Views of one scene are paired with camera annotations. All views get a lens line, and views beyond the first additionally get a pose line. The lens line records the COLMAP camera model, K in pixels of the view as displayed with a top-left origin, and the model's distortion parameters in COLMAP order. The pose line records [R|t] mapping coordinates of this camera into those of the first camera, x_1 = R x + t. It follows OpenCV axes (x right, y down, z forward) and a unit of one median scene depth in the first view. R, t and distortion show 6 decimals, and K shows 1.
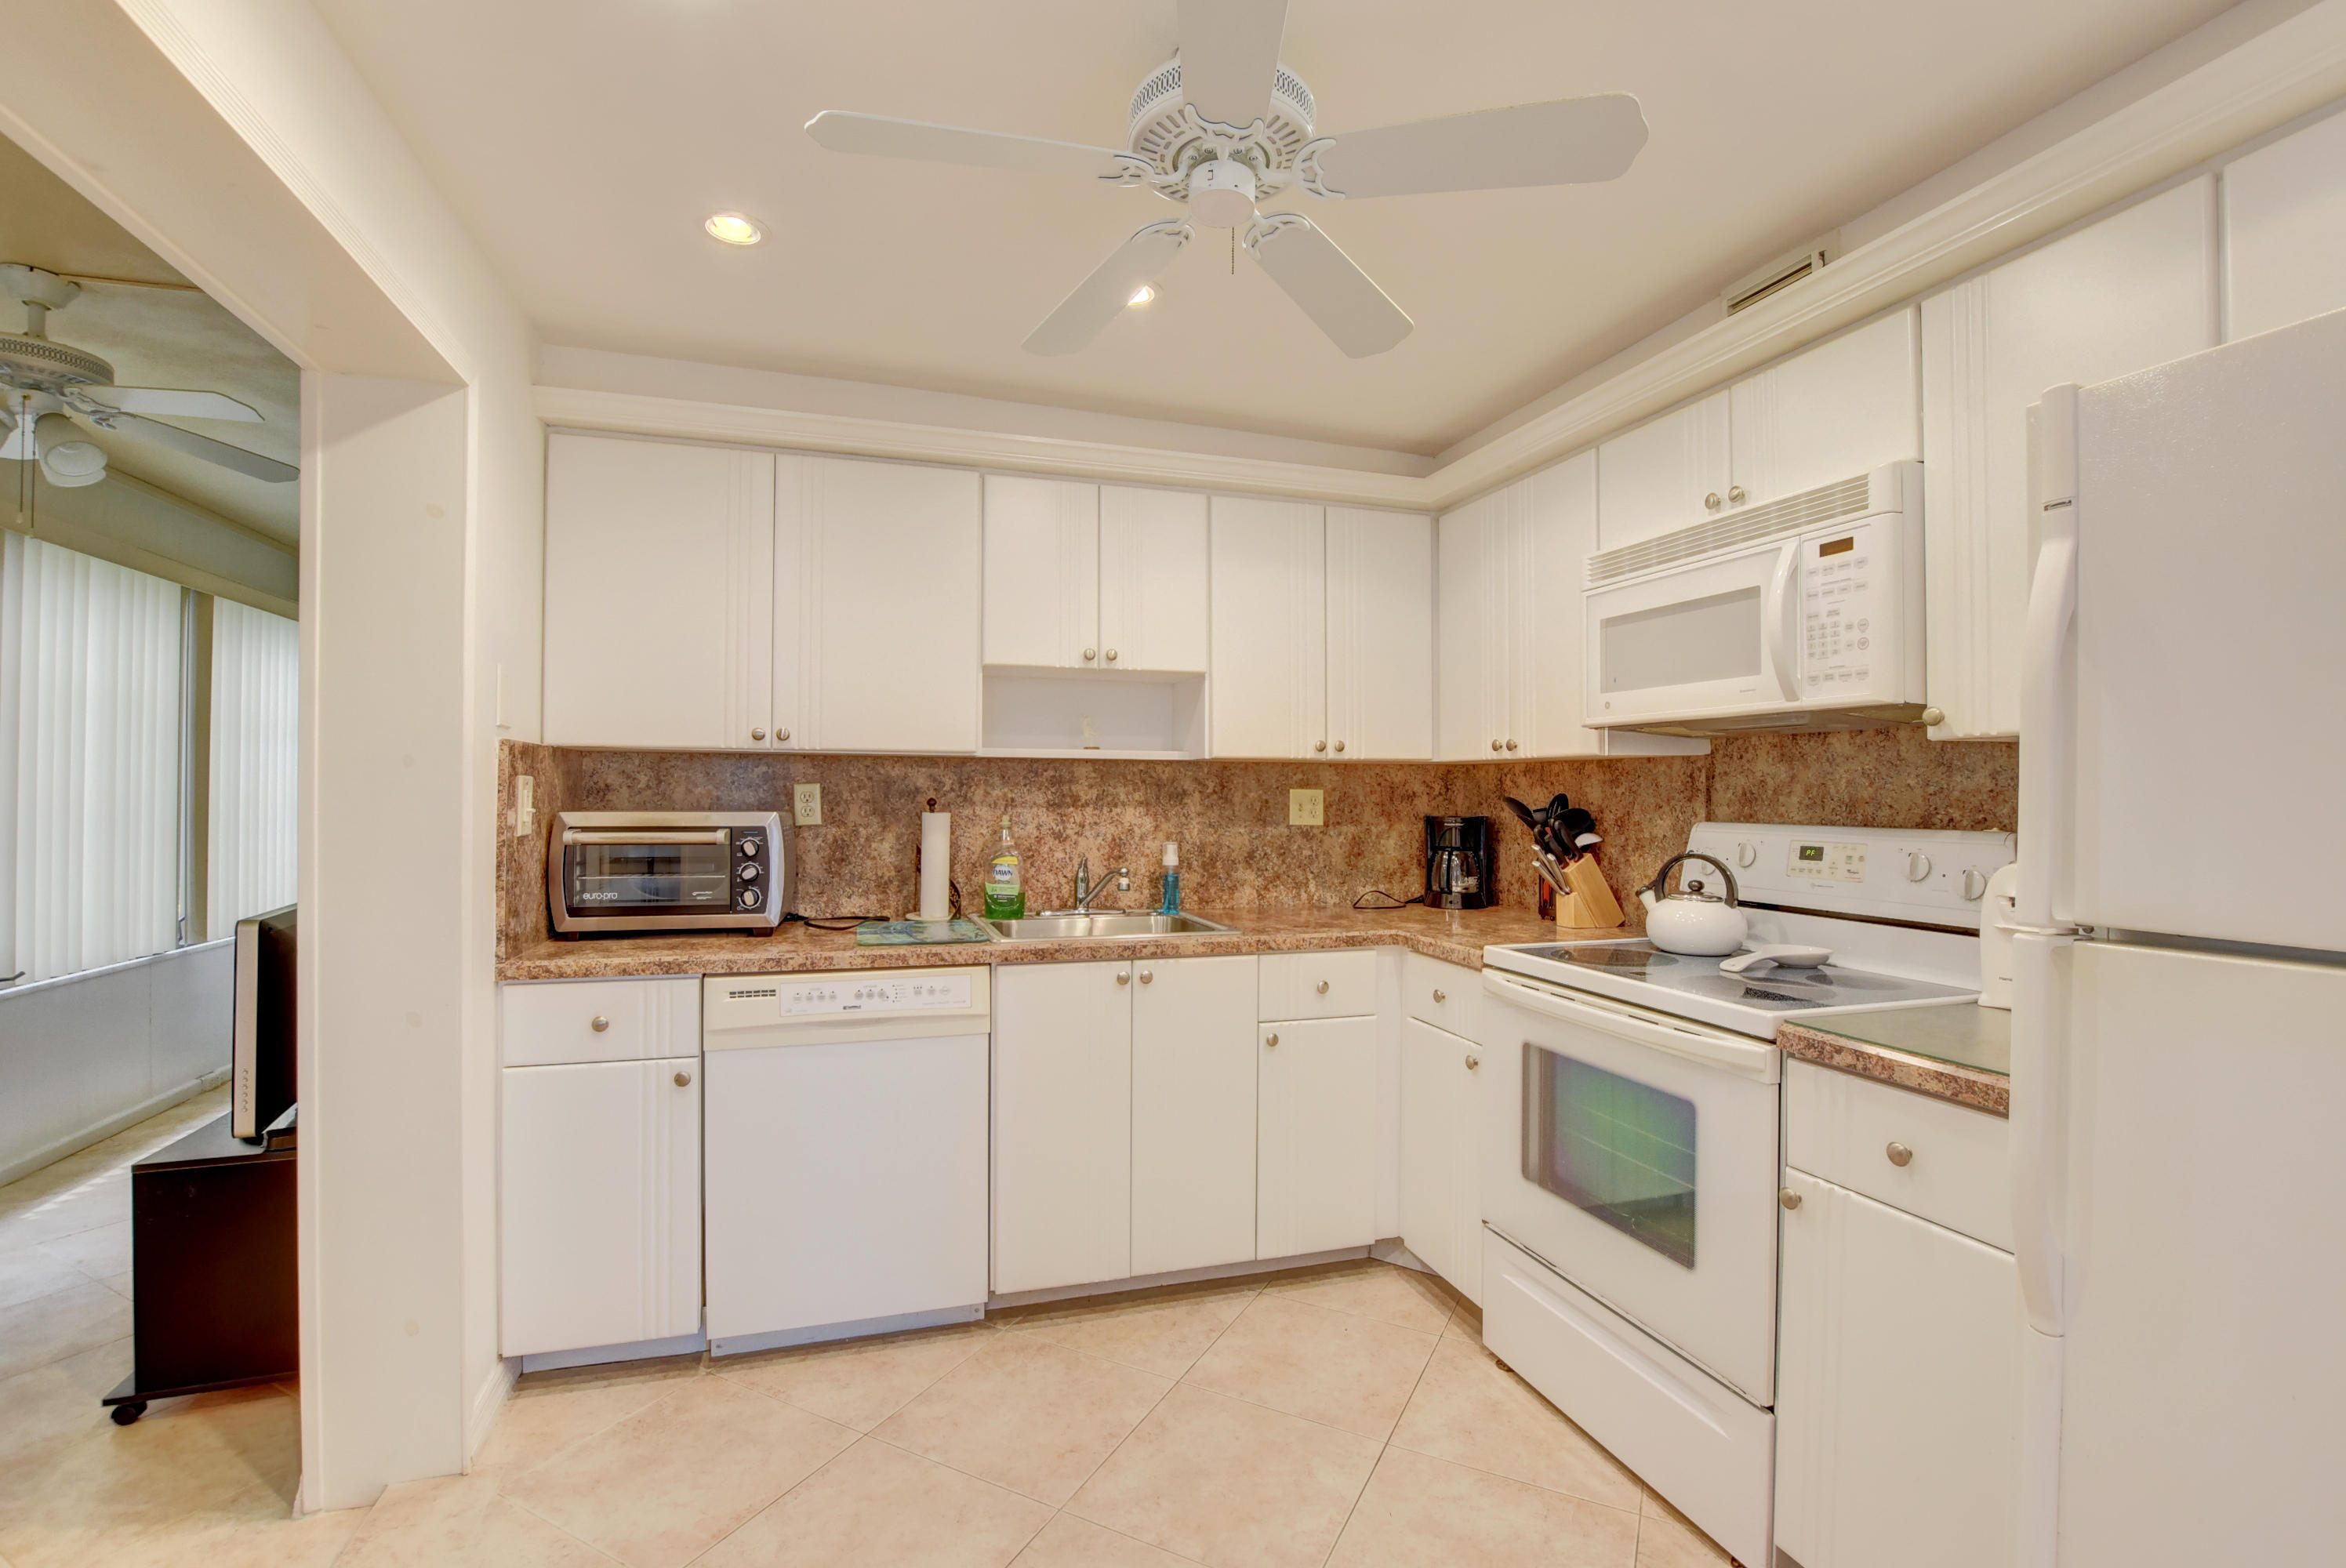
lens RADIAL K [[1061.0, 0, 1173.0], [0, 1061.0, 784.0], [0, 0, 1]] dist [-0.017386, 0.001049]
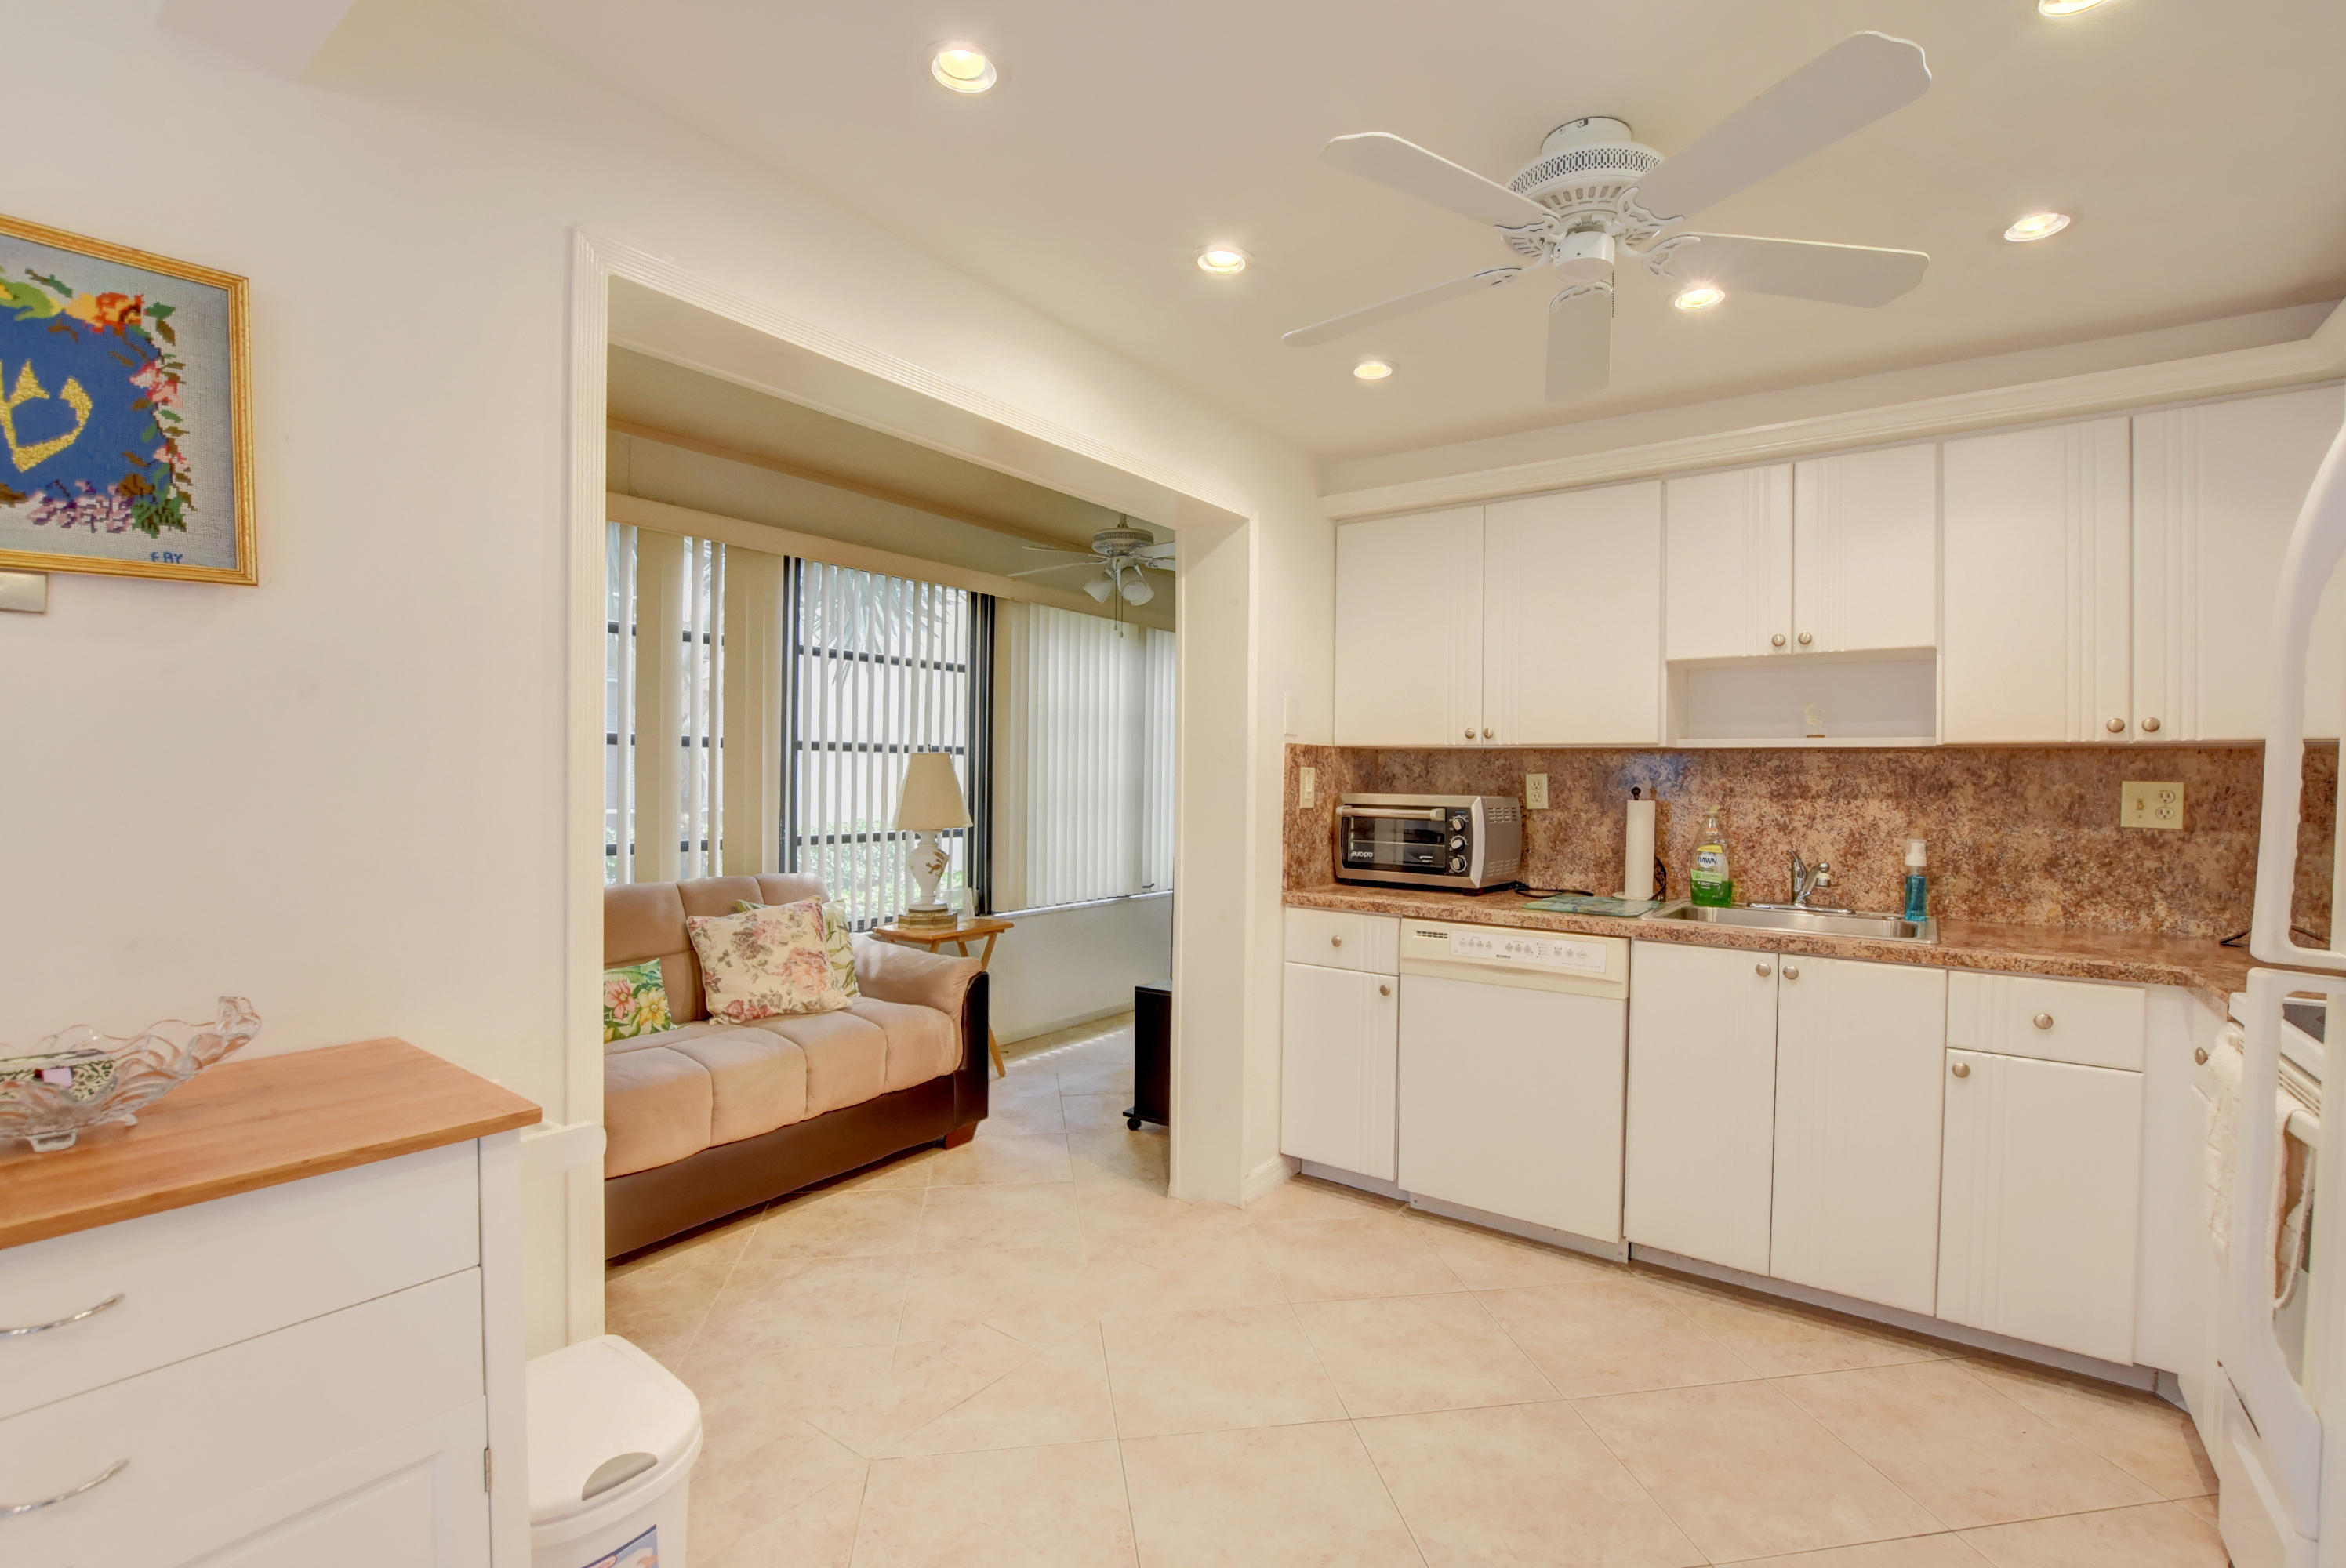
lens RADIAL K [[1040.5, 0, 1173.0], [0, 1040.5, 784.0], [0, 0, 1]] dist [-0.001412, 0.000098]
pose [[0.602044, 0.008131, -0.798421, 0.353749], [-0.002839, 0.999964, 0.008043, 0.003290], [0.798458, -0.002576, 0.602045, -0.019623]]
